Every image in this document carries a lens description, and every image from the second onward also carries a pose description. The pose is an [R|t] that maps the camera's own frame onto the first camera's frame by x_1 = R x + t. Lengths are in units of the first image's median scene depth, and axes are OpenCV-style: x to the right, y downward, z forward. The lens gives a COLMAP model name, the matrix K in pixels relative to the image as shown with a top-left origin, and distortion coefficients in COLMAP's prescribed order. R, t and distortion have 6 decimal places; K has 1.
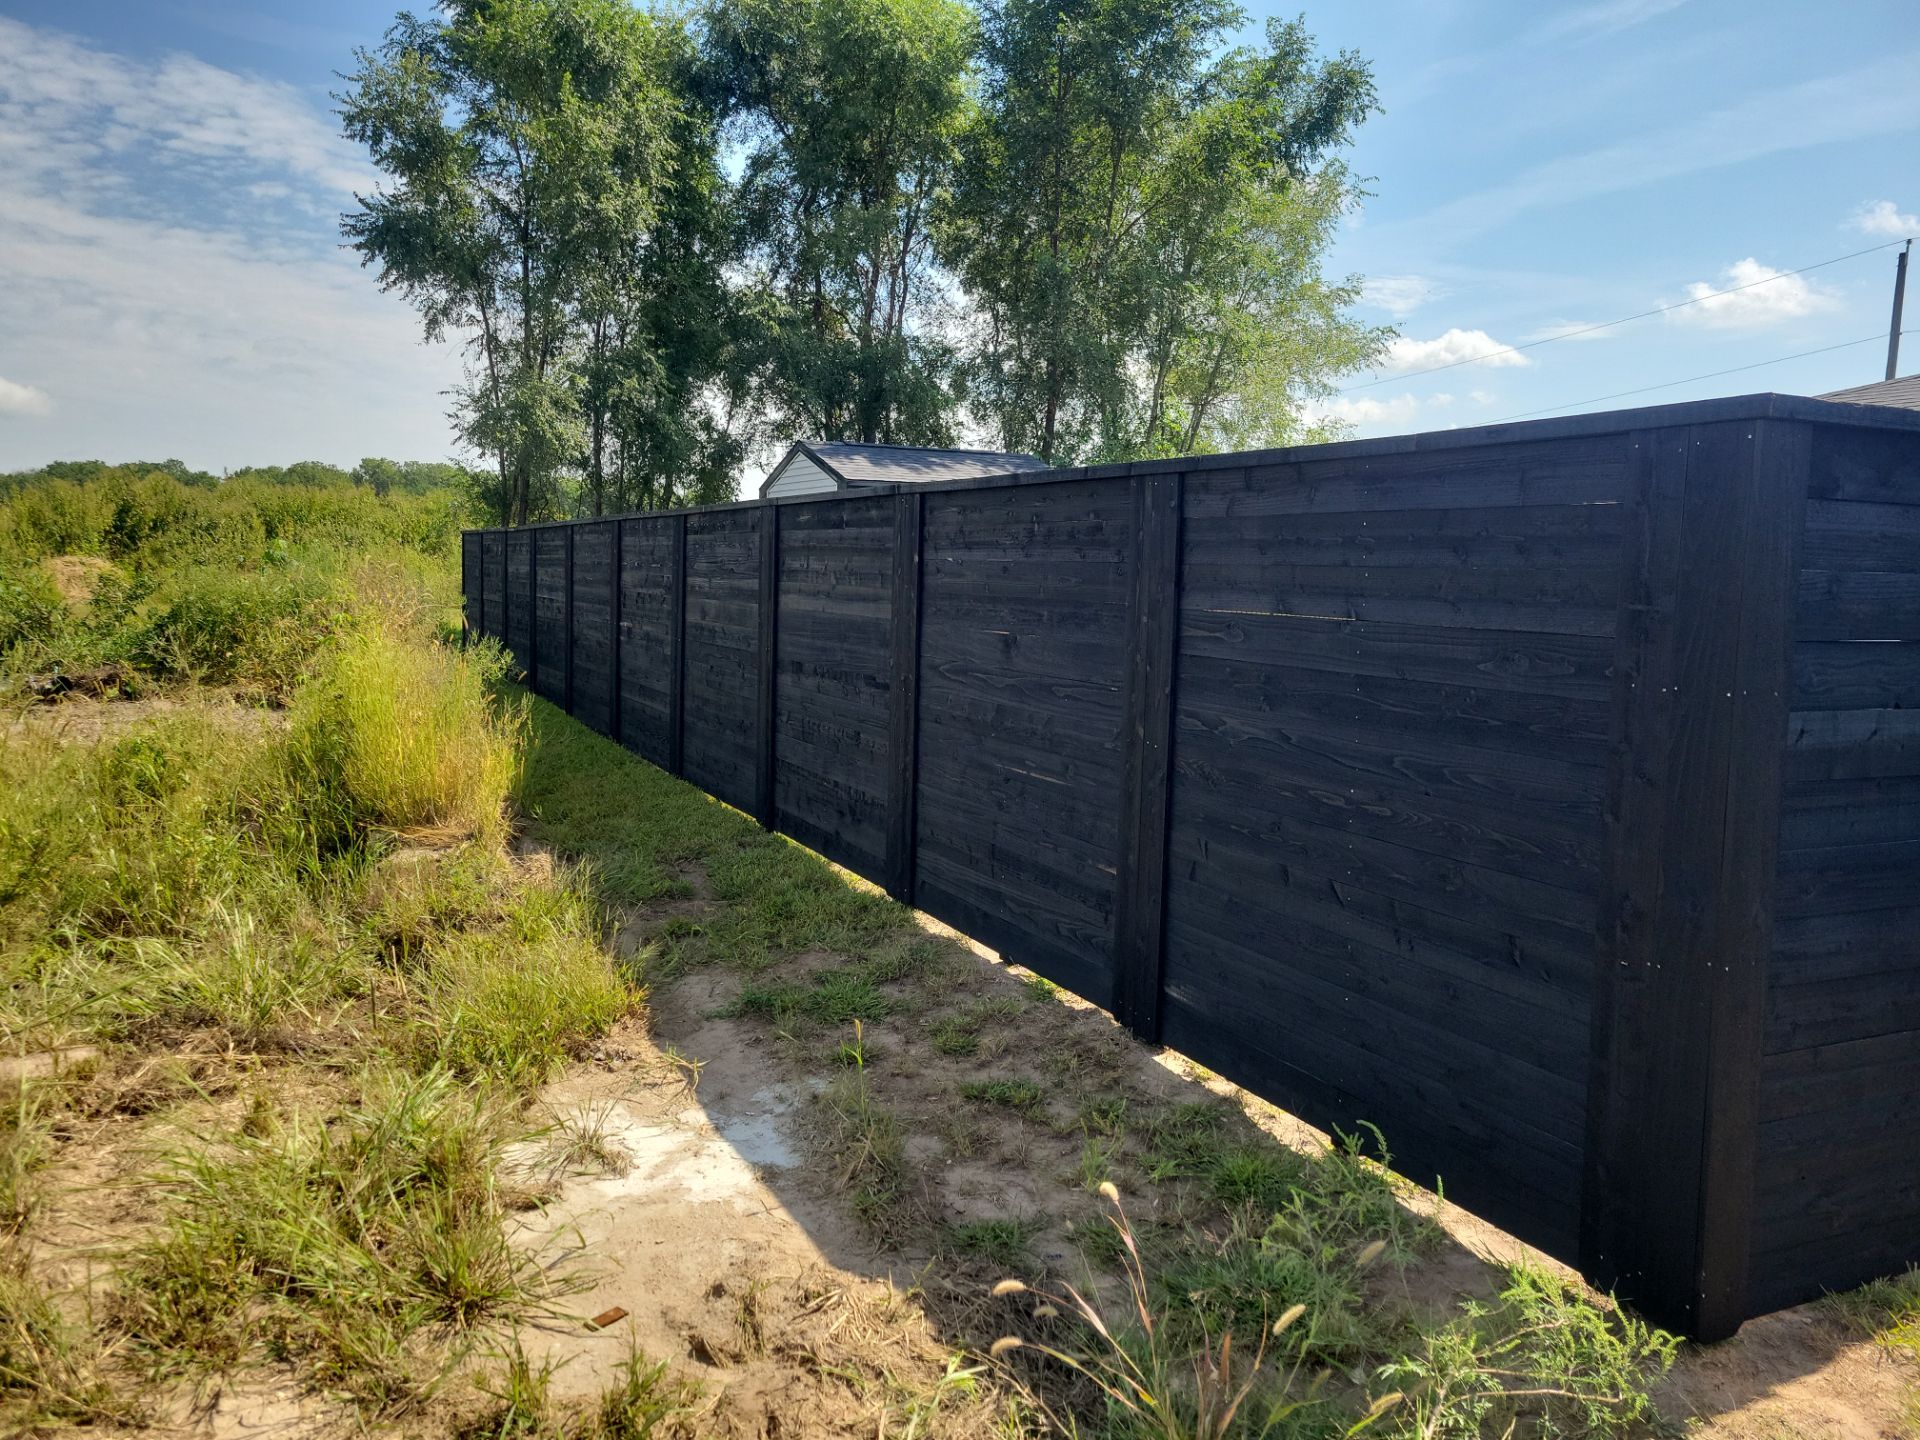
lens RADIAL K [[1537.4, 0, 960.0], [0, 1537.4, 720.0], [0, 0, 1]] dist [0.034539, -0.012637]
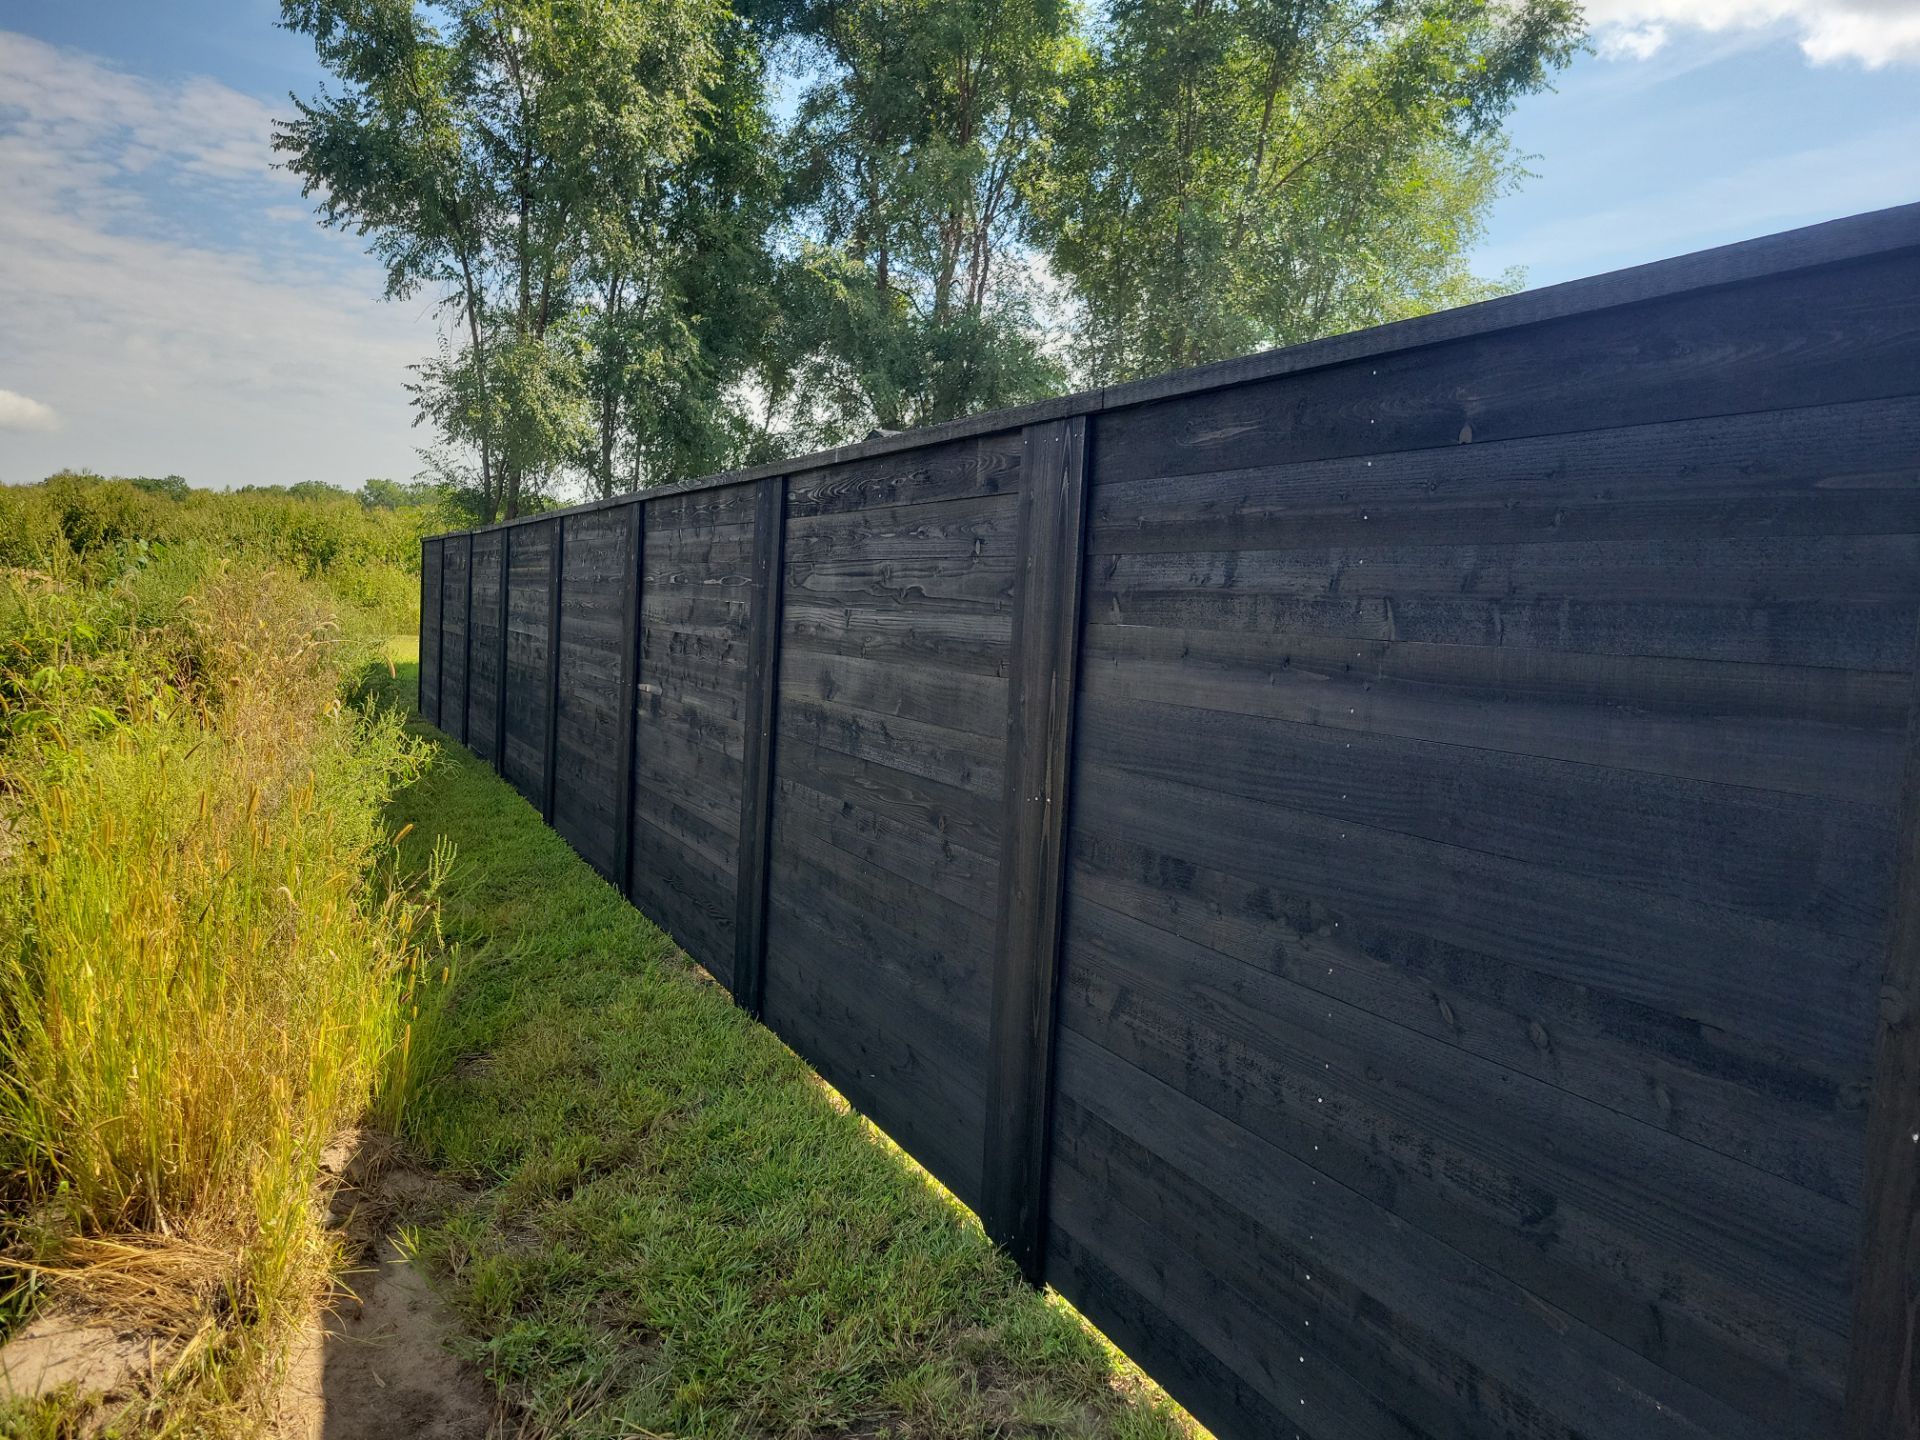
lens RADIAL K [[1454.8, 0, 960.6], [0, 1454.8, 702.9], [0, 0, 1]] dist [0.060056, -0.026573]
pose [[0.999651, 0.024012, 0.011056, -0.055641], [-0.023651, 0.999215, -0.031779, -0.021564], [-0.011810, 0.031507, 0.999434, 0.238369]]
